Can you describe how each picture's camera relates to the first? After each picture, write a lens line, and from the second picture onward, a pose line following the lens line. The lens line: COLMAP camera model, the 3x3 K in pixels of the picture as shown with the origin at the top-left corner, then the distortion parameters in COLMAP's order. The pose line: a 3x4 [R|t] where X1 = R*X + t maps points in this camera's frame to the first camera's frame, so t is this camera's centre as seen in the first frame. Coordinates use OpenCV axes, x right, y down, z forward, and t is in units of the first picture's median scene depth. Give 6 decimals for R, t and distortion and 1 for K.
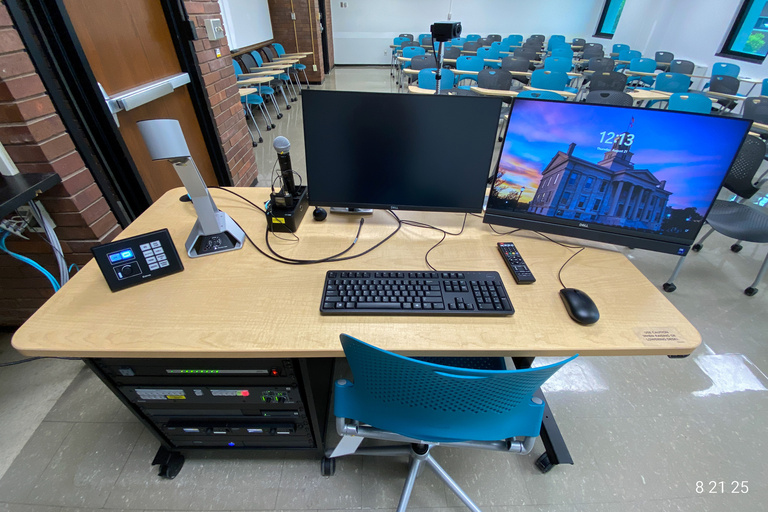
lens RADIAL K [[317.9, 0, 368.9], [0, 317.9, 259.8], [0, 0, 1]] dist [0.000606, -0.012161]
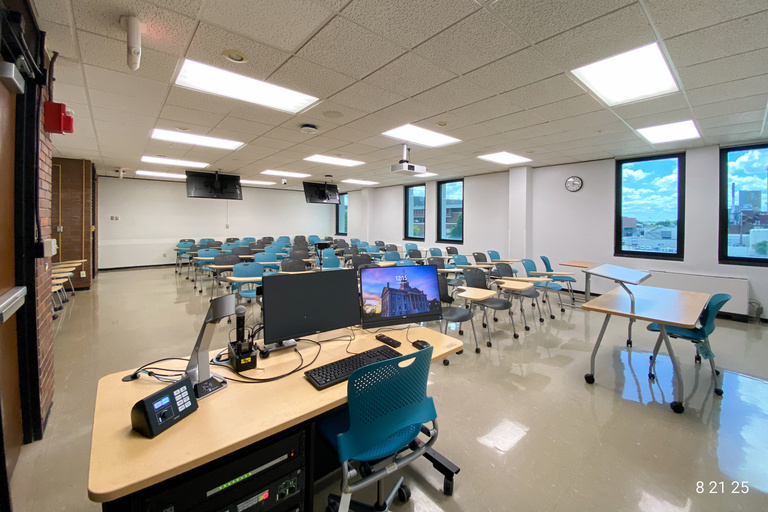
lens RADIAL K [[320.2, 0, 385.2], [0, 320.2, 232.0], [0, 0, 1]] dist [-0.000033, -0.000197]
pose [[0.754318, -0.022230, 0.656133, -0.783109], [0.402273, 0.805479, -0.435179, 0.301009], [-0.518827, 0.592208, 0.616530, -0.570825]]
